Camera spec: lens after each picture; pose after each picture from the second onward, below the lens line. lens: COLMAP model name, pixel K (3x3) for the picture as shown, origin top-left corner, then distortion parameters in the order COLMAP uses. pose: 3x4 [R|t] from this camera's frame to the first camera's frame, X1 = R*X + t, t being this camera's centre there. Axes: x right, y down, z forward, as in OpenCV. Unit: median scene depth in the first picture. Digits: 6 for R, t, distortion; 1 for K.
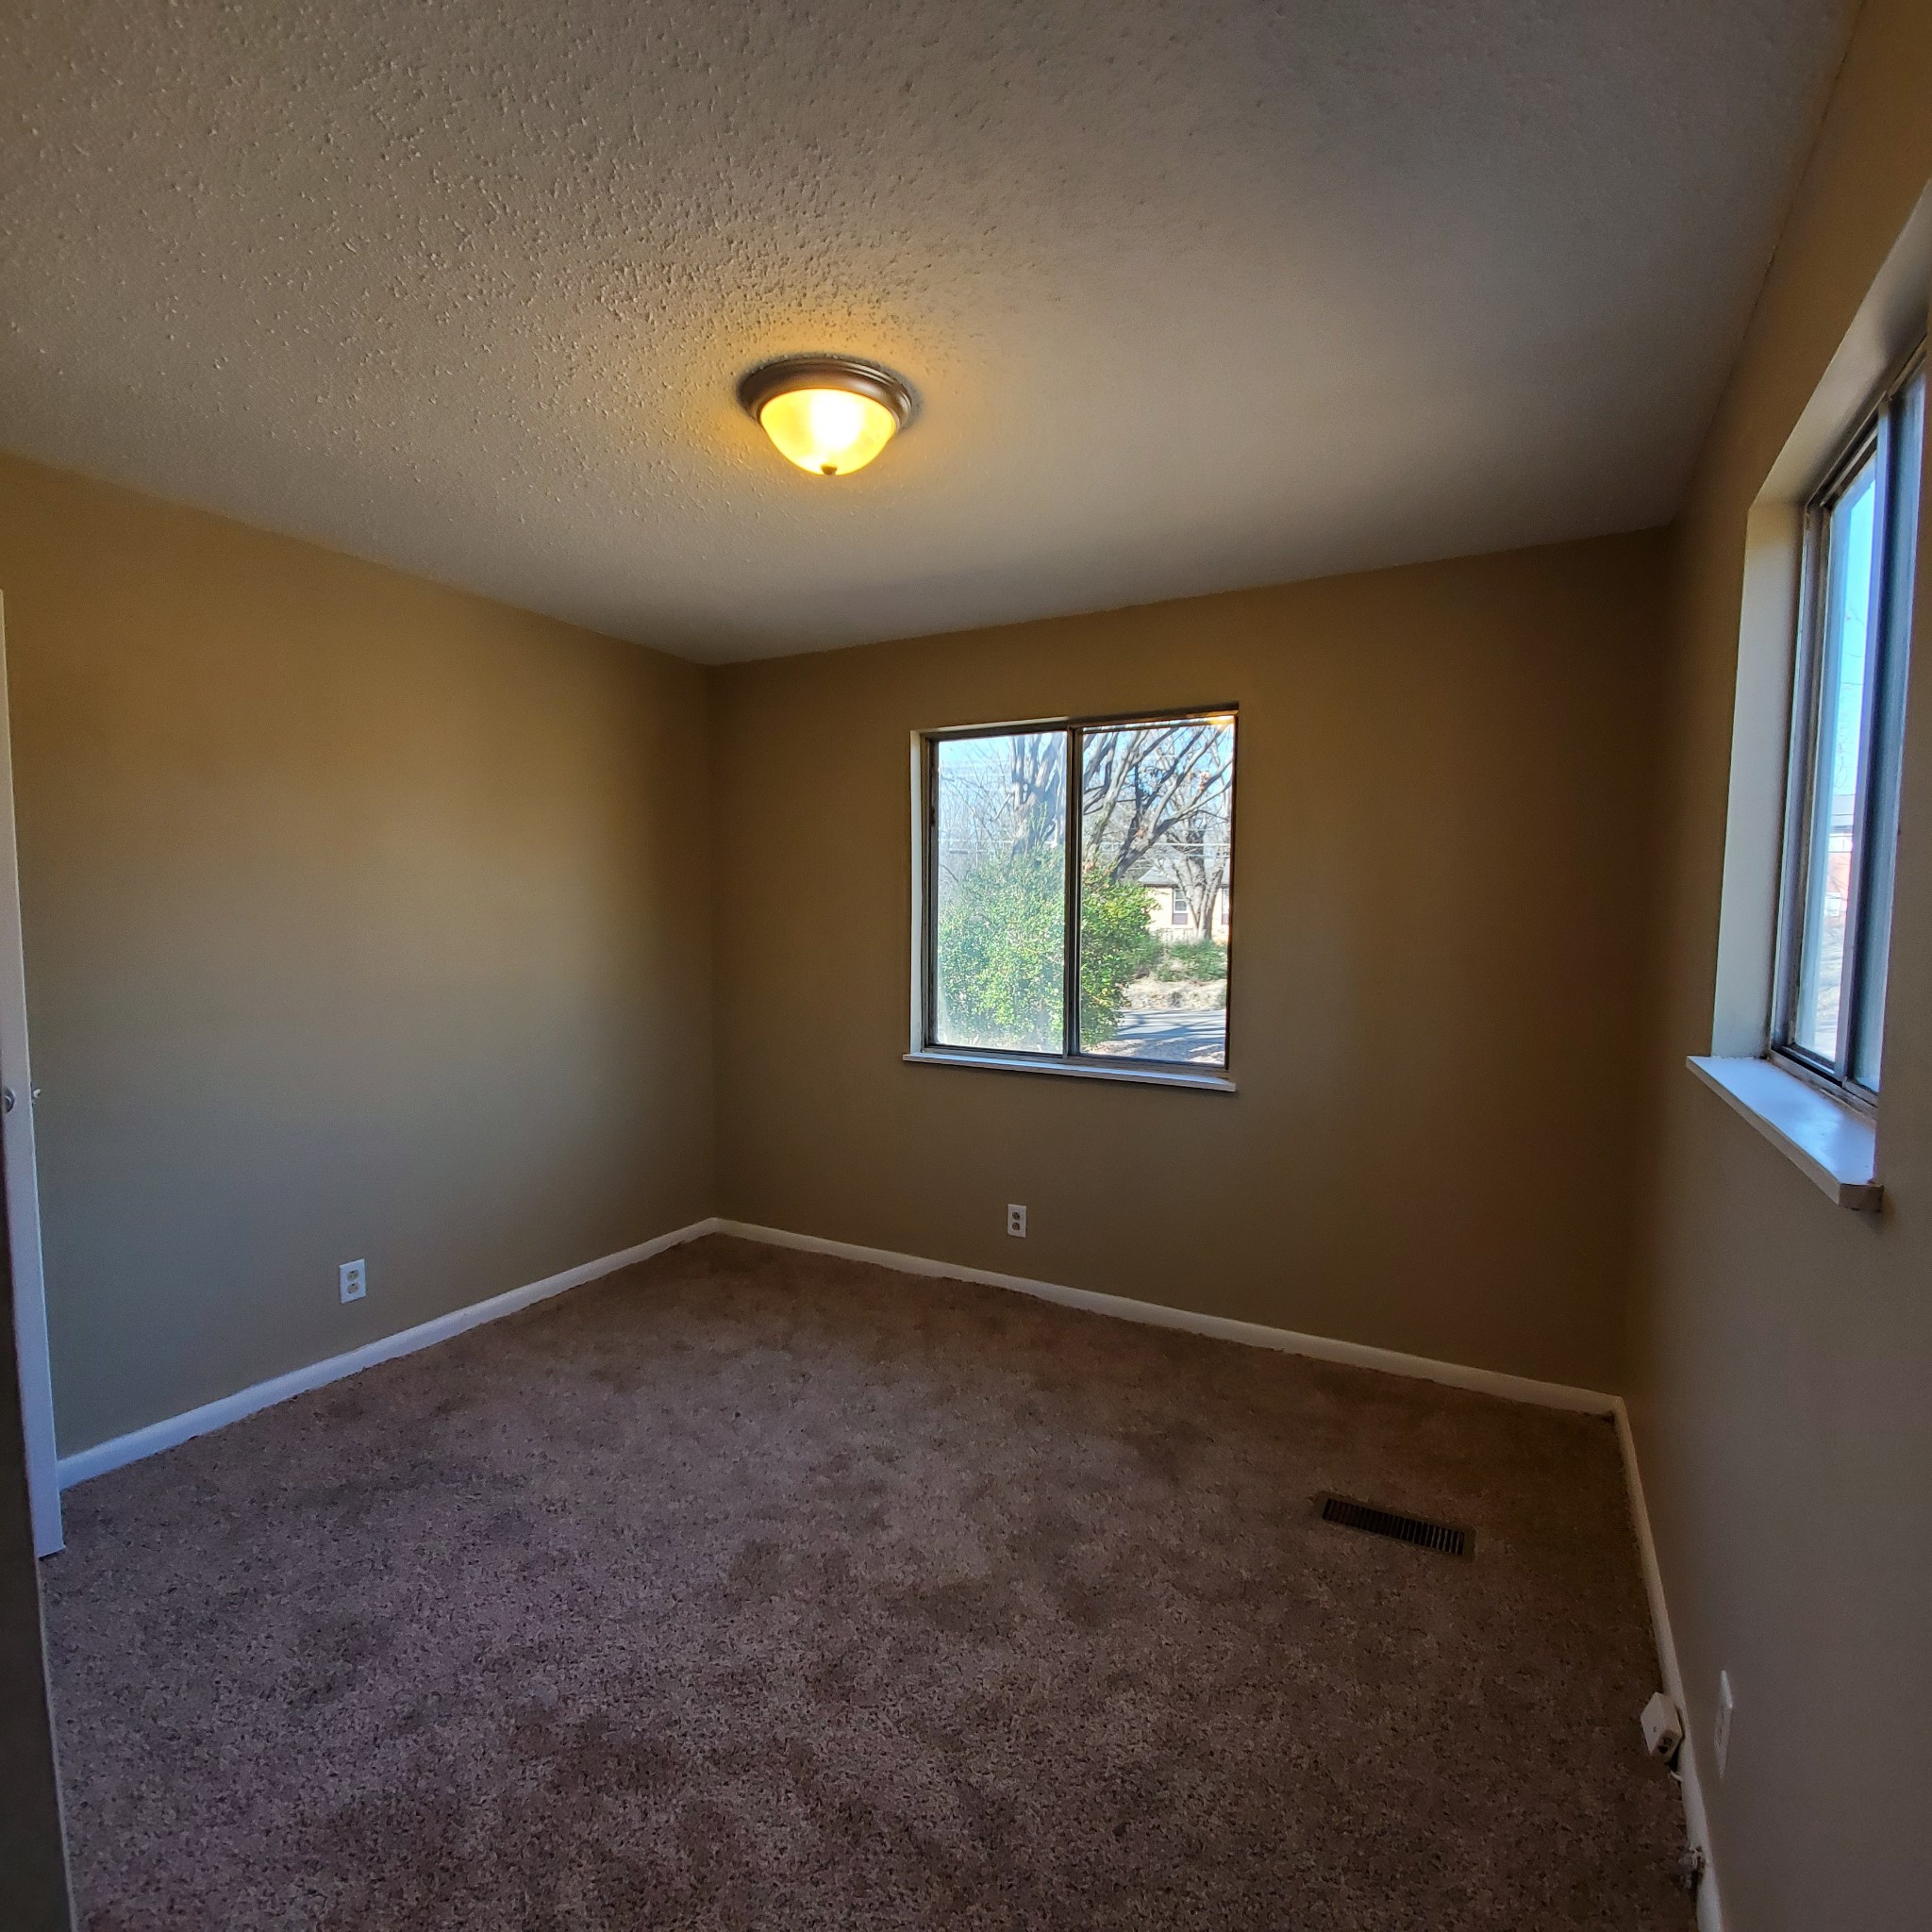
lens RADIAL K [[1022.3, 0, 966.0], [0, 1022.3, 966.0], [0, 0, 1]] dist [-0.018049, -0.000248]
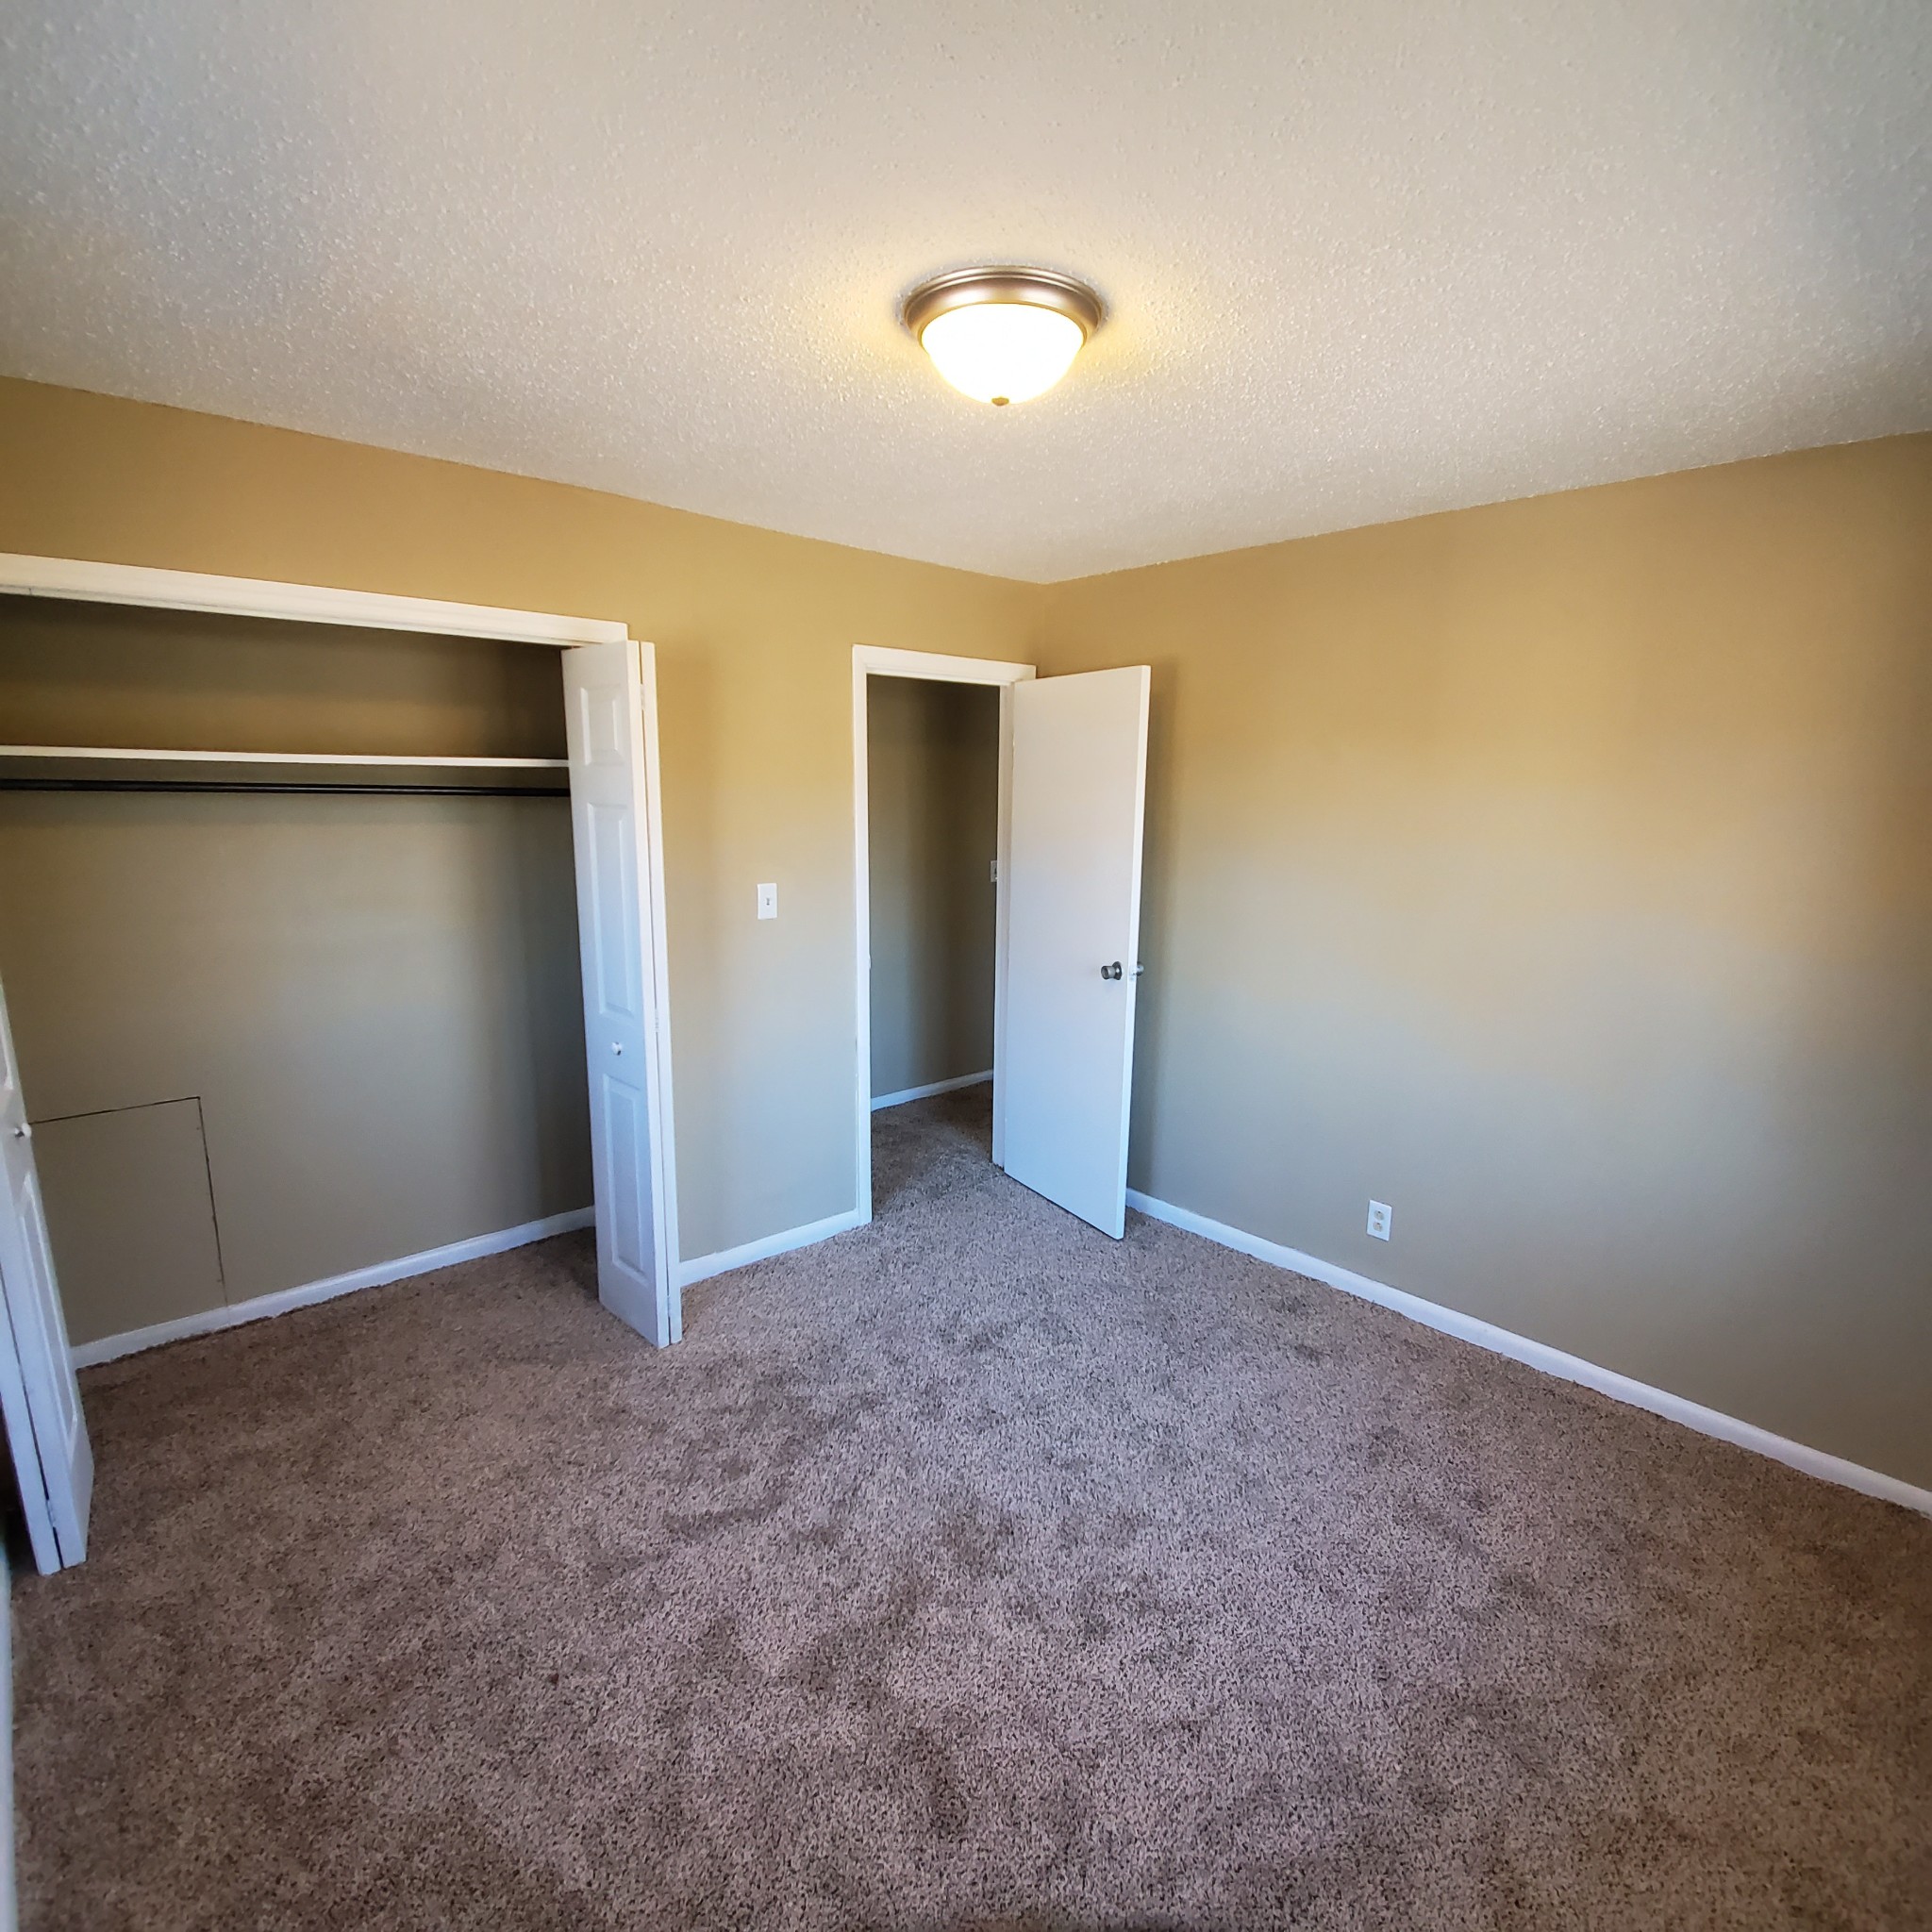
lens RADIAL K [[1022.3, 0, 966.0], [0, 1022.3, 966.0], [0, 0, 1]] dist [-0.018049, -0.000248]
pose [[-0.330375, 0.148114, -0.932156, 0.576751], [-0.077165, 0.980066, 0.183075, -0.133627], [0.940690, 0.132413, -0.312360, 1.018243]]
